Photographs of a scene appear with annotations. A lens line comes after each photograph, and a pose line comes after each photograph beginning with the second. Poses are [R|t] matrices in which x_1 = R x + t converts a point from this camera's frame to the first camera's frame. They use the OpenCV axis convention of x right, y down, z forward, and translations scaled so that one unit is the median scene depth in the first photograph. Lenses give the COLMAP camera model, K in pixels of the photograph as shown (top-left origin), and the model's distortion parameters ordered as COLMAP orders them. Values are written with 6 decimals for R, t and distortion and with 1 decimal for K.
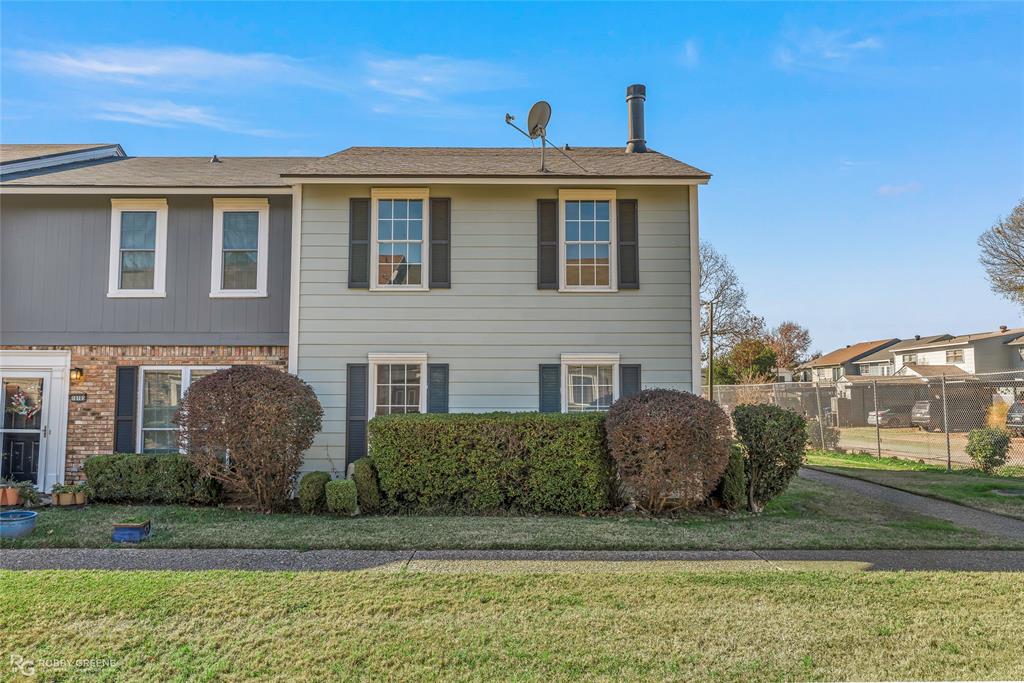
lens RADIAL K [[753.7, 0, 511.9], [0, 753.7, 344.8], [0, 0, 1]] dist [0.001178, 0.001533]
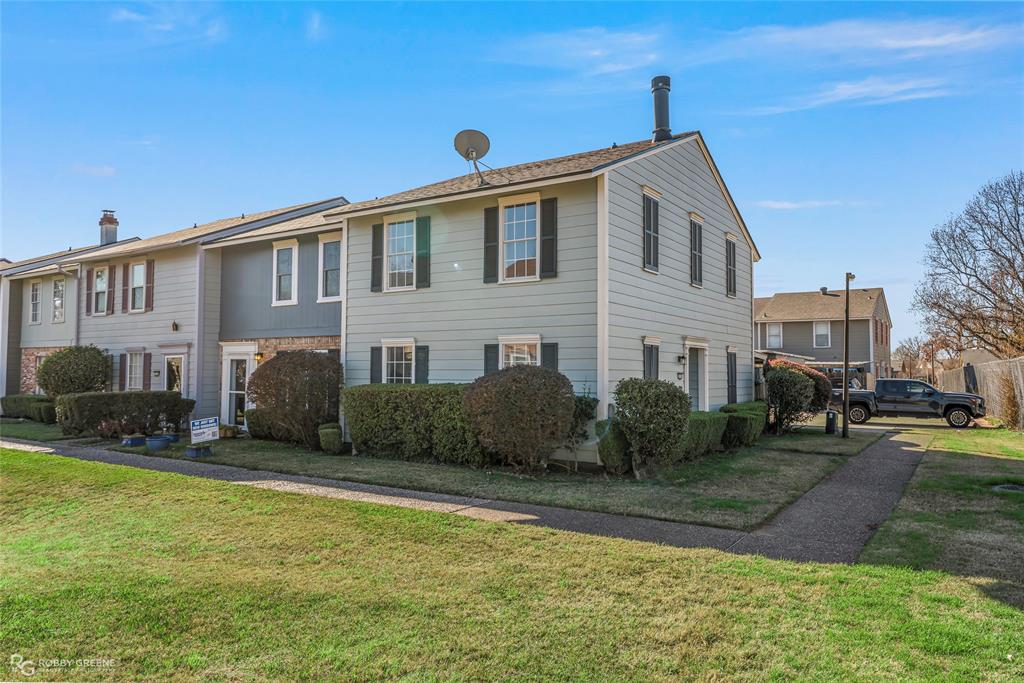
lens RADIAL K [[725.0, 0, 512.0], [0, 725.0, 341.5], [0, 0, 1]] dist [-0.036673, -0.000588]
pose [[0.829670, -0.023563, -0.557756, 0.721961], [0.042775, 0.998855, 0.021432, -0.002409], [0.556613, -0.041639, 0.829728, 0.049085]]
